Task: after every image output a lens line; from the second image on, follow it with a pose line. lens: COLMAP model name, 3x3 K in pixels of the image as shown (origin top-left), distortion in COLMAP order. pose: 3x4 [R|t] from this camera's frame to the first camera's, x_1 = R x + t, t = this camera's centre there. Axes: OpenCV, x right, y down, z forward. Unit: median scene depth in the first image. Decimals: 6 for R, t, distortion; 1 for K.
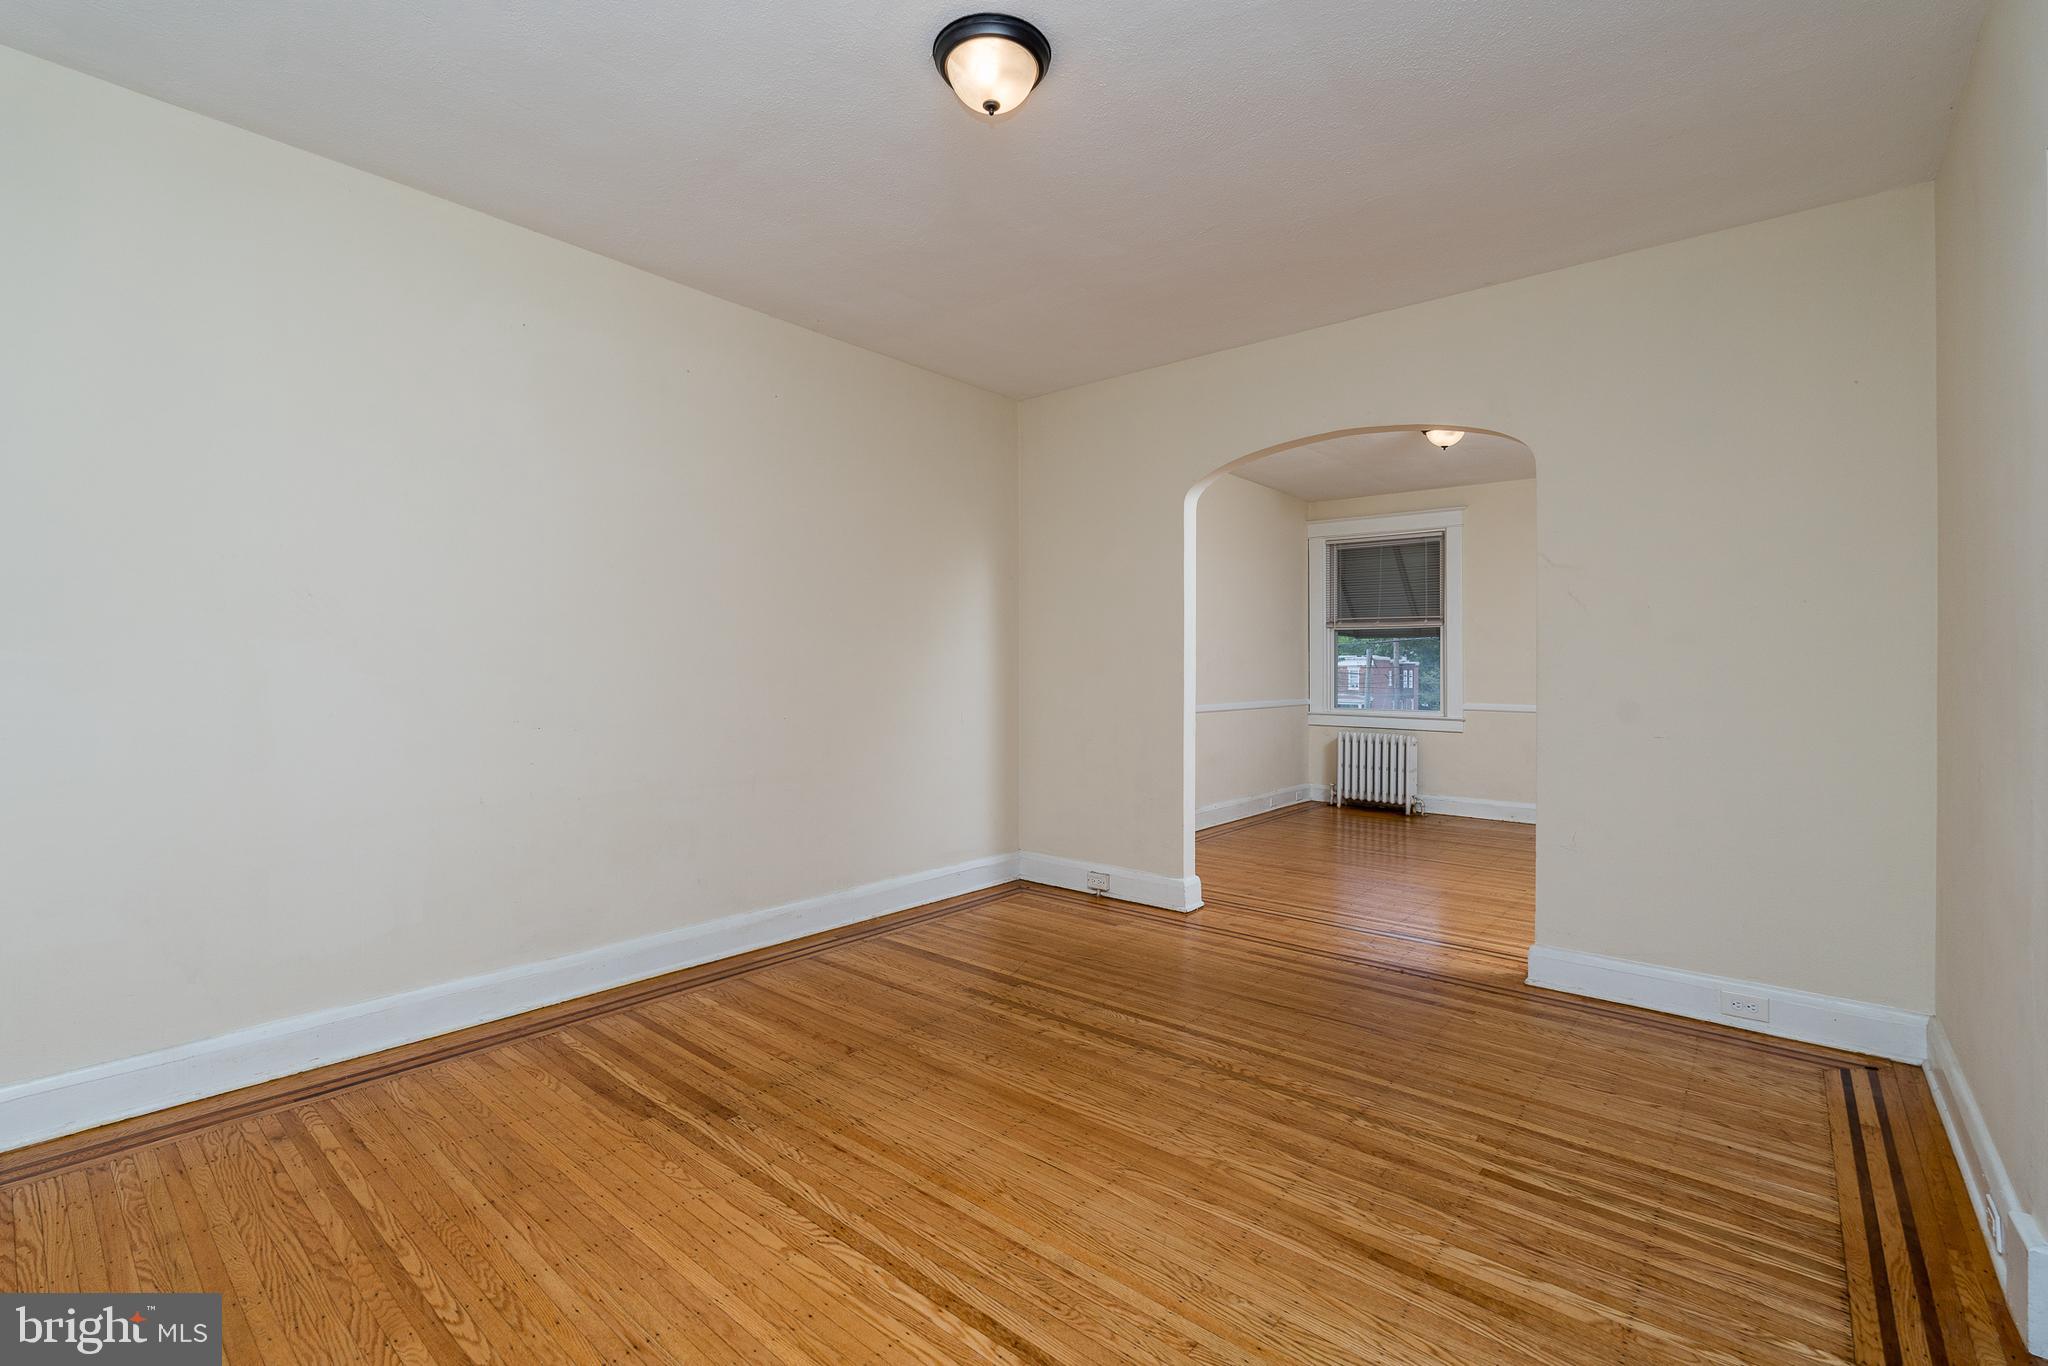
lens RADIAL K [[915.9, 0, 1031.7], [0, 915.9, 665.8], [0, 0, 1]] dist [-0.005572, 0.001173]
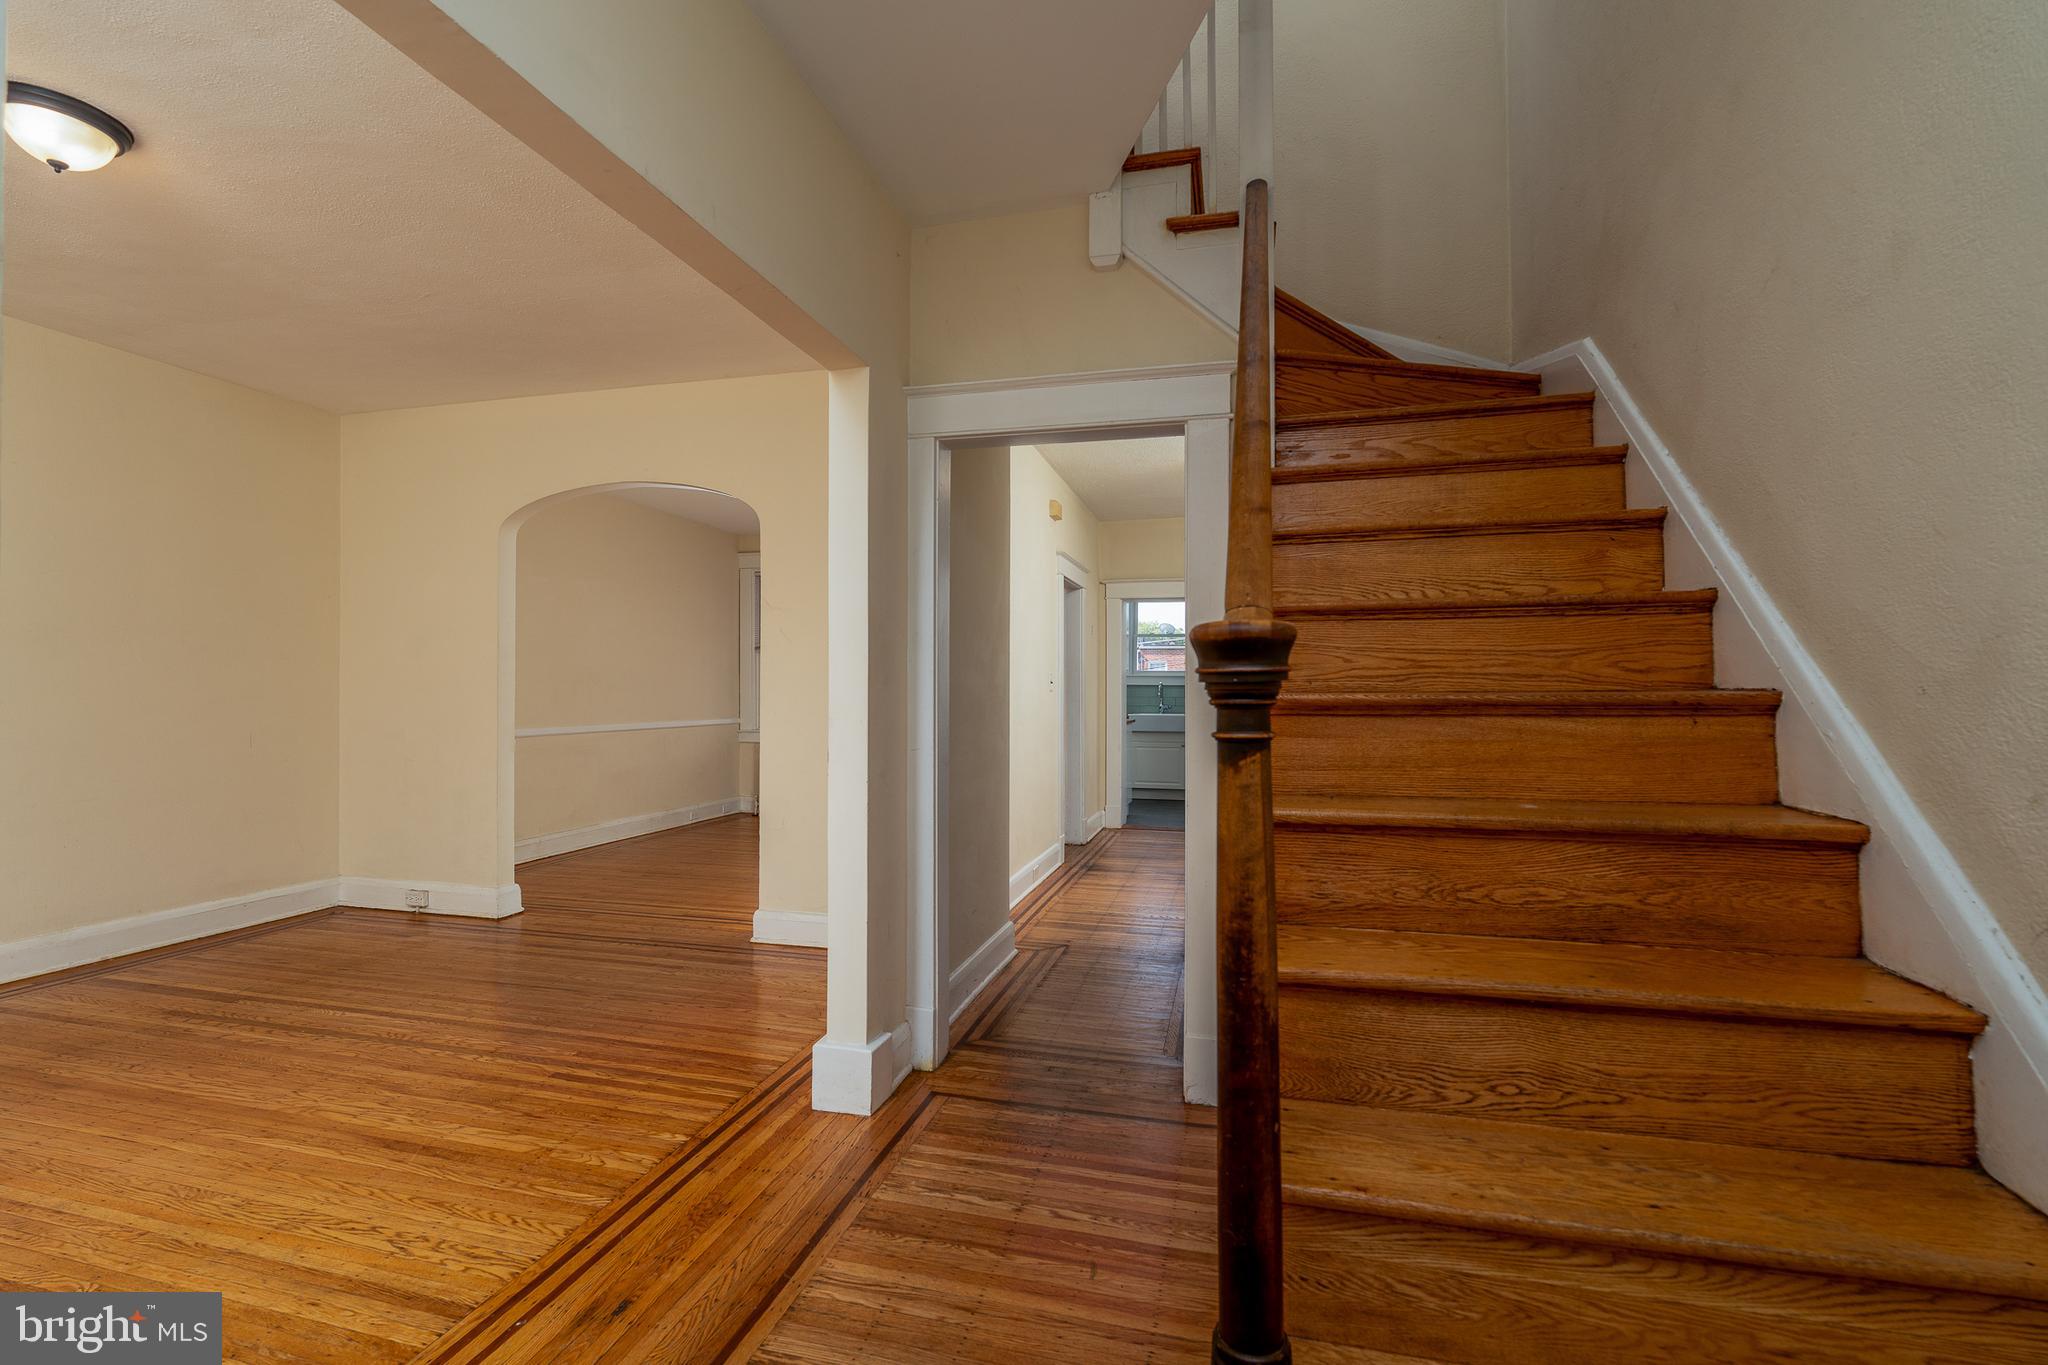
lens RADIAL K [[915.9, 0, 1017.8], [0, 915.9, 690.6], [0, 0, 1]] dist [-0.005572, 0.001173]
pose [[0.902775, -0.002164, 0.430109, 0.347573], [0.001139, 0.999996, 0.002641, 0.000684], [-0.430113, -0.001895, 0.902773, -0.304526]]
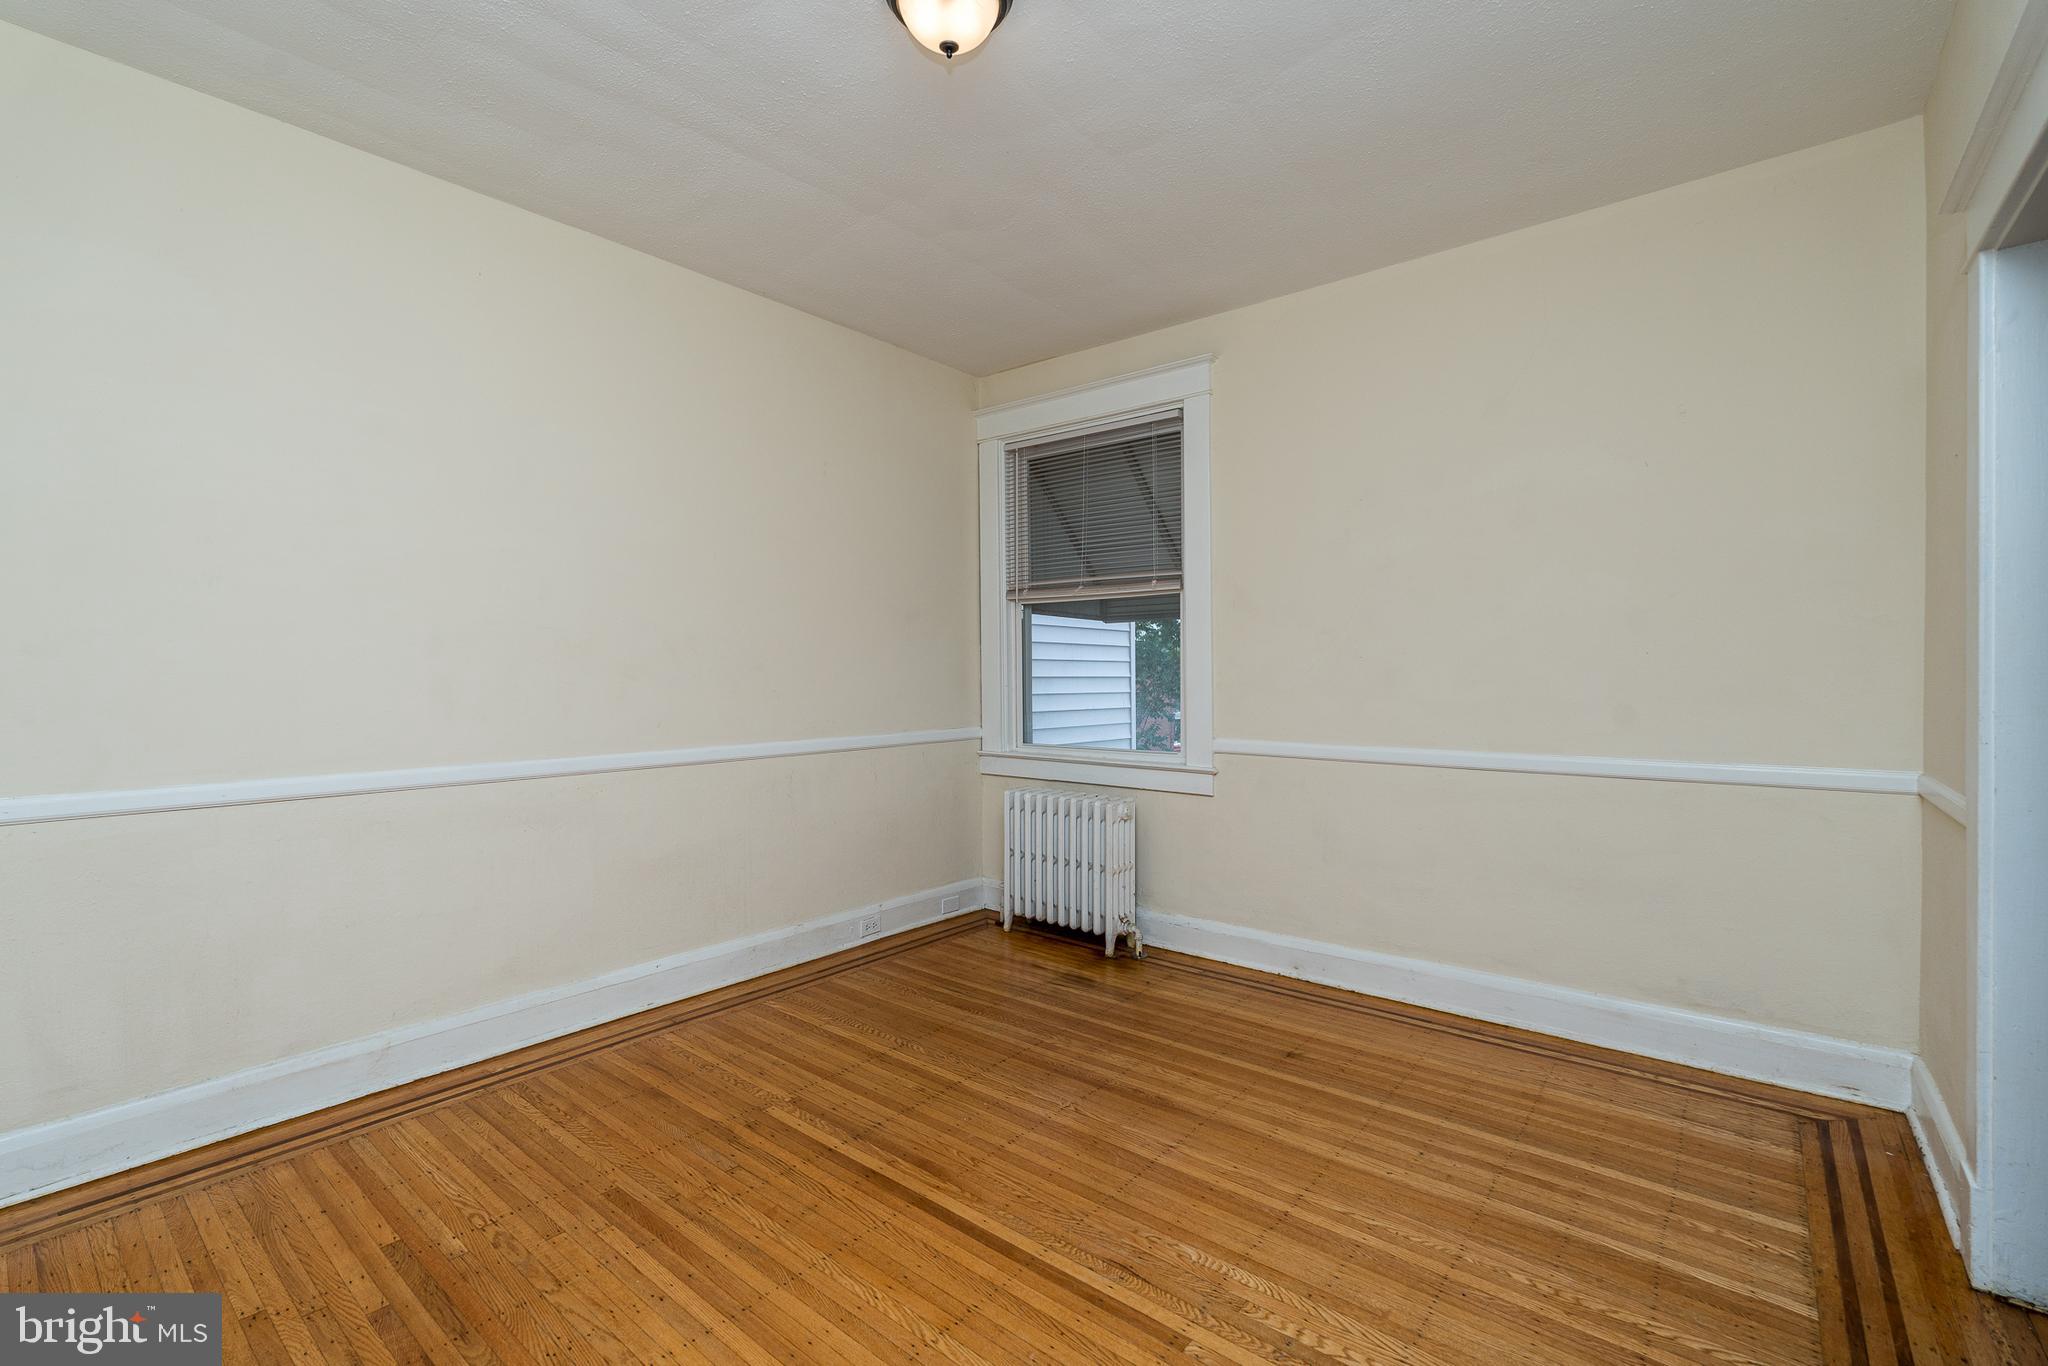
lens RADIAL K [[915.9, 0, 1035.0], [0, 915.9, 681.9], [0, 0, 1]] dist [-0.005572, 0.001173]
pose [[0.999531, -0.007237, 0.029741, 0.822979], [0.006761, 0.999848, 0.016101, -0.001399], [-0.029853, -0.015892, 0.999428, 1.127265]]
